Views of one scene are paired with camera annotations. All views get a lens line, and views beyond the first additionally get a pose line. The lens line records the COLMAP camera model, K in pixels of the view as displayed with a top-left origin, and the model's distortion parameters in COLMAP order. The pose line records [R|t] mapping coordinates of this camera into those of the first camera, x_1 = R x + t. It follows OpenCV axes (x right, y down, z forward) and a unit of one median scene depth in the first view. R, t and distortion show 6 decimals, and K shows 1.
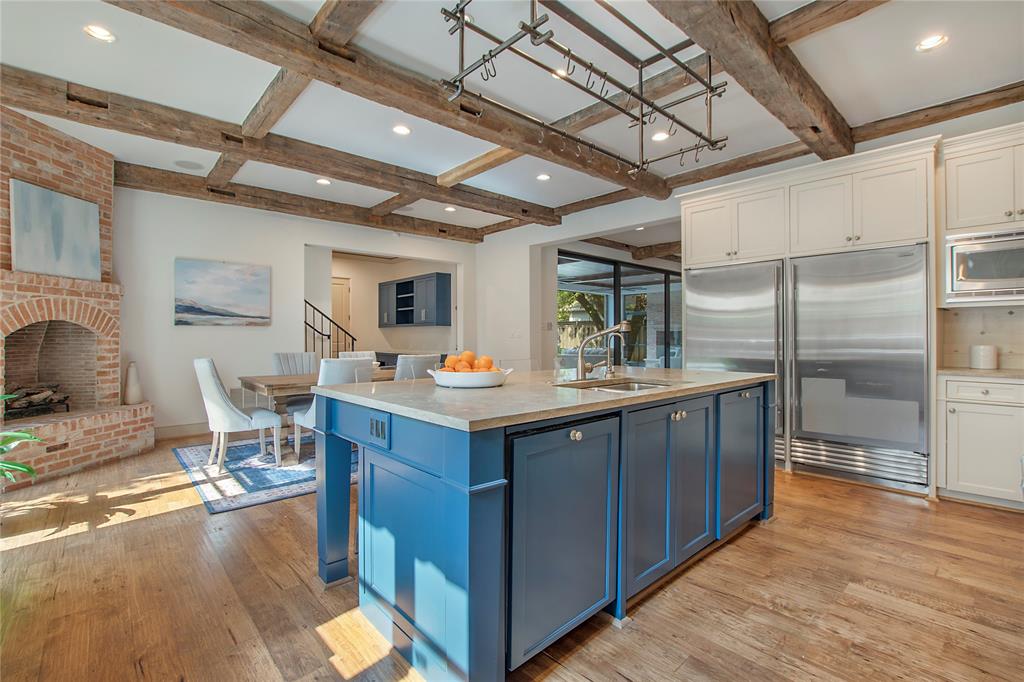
lens RADIAL K [[461.2, 0, 501.8], [0, 461.2, 335.7], [0, 0, 1]] dist [-0.023371, 0.000138]
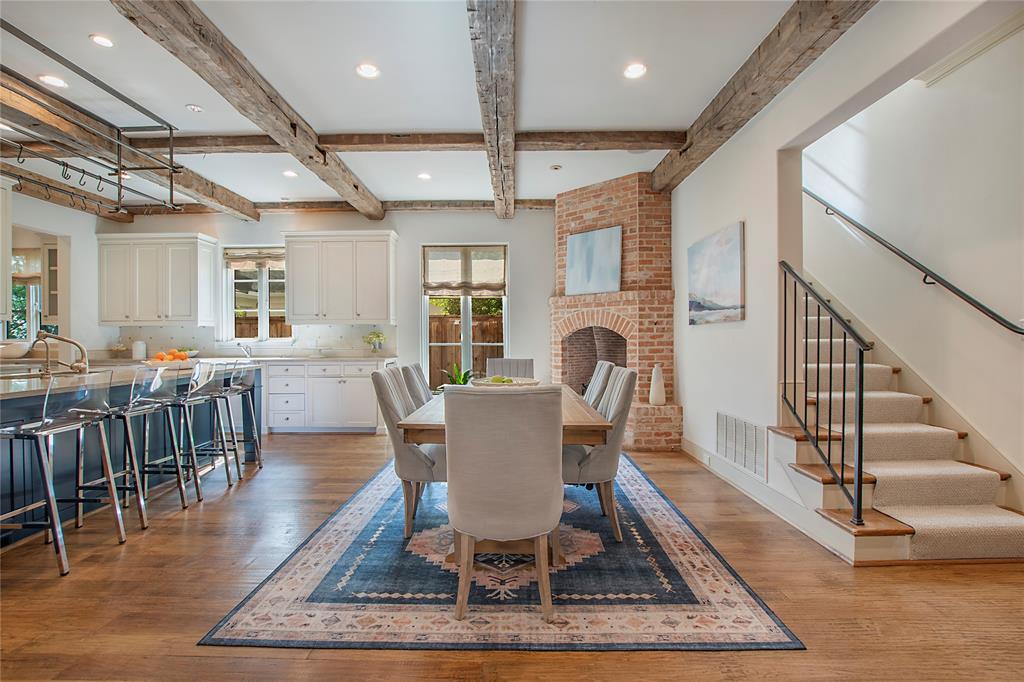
lens RADIAL K [[461.2, 0, 501.8], [0, 461.2, 335.7], [0, 0, 1]] dist [-0.023371, 0.000138]
pose [[-0.670801, 0.000086, -0.741637, 0.206428], [0.006375, 0.999964, -0.005650, -0.000633], [0.741610, -0.008518, -0.670777, 1.678505]]
